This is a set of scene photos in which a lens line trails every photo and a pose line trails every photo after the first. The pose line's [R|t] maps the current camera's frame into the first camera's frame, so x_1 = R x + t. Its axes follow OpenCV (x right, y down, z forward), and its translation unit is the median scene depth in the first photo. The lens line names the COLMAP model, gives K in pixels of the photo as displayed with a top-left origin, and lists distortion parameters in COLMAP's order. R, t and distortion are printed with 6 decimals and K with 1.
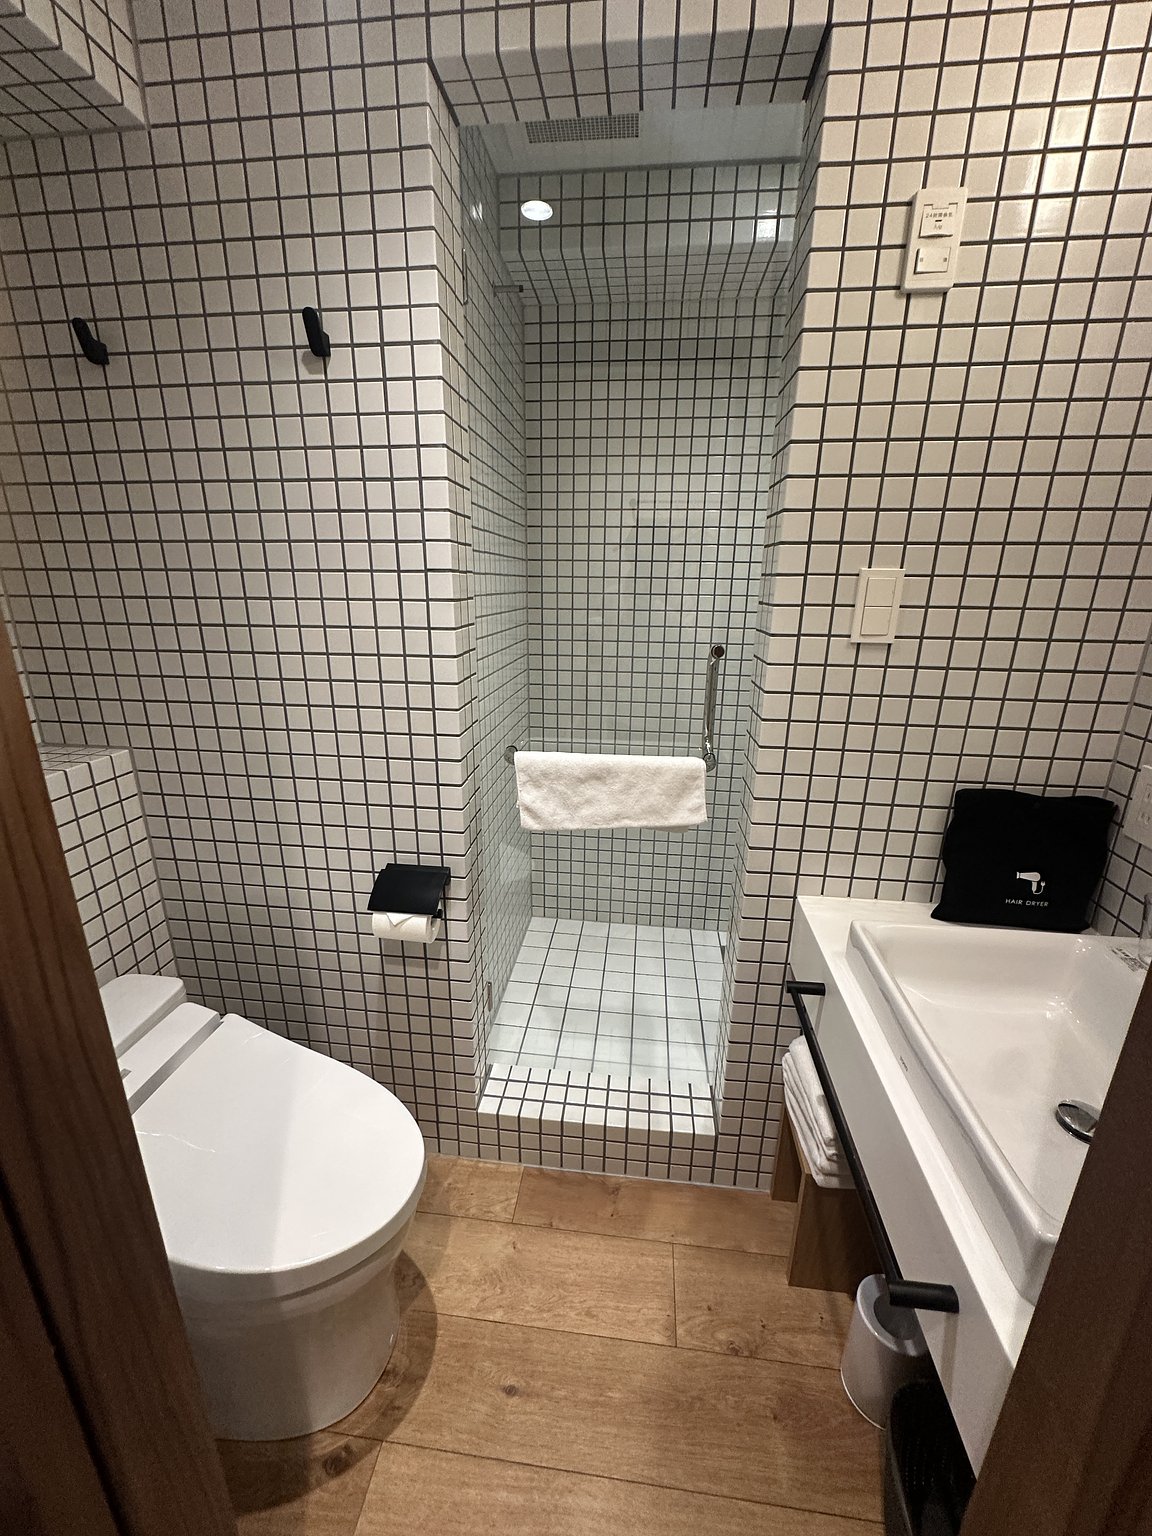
lens RADIAL K [[608.7, 0, 576.9], [0, 608.7, 768.8], [0, 0, 1]] dist [-0.002474, 0.000337]
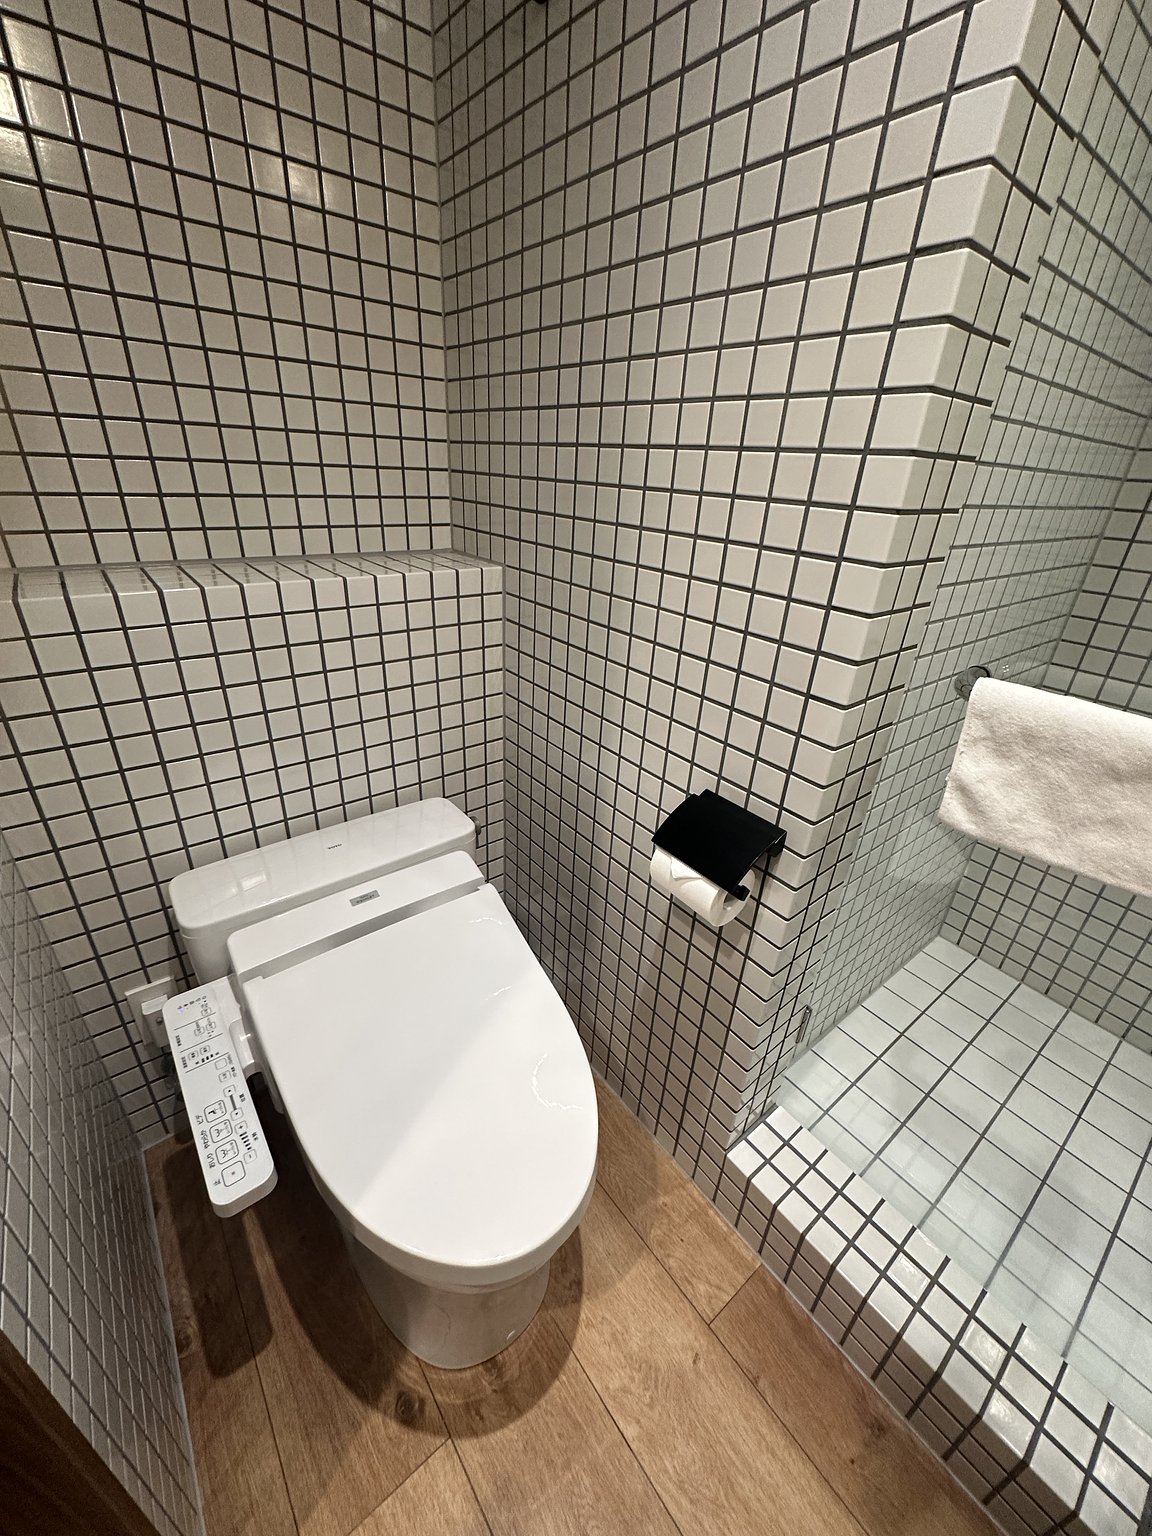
lens RADIAL K [[608.7, 0, 579.1], [0, 608.7, 767.8], [0, 0, 1]] dist [-0.002474, 0.000337]
pose [[0.705839, 0.342315, -0.620171, 0.003312], [-0.252073, 0.939558, 0.231713, 0.010745], [0.662005, -0.007224, 0.749465, 0.397287]]
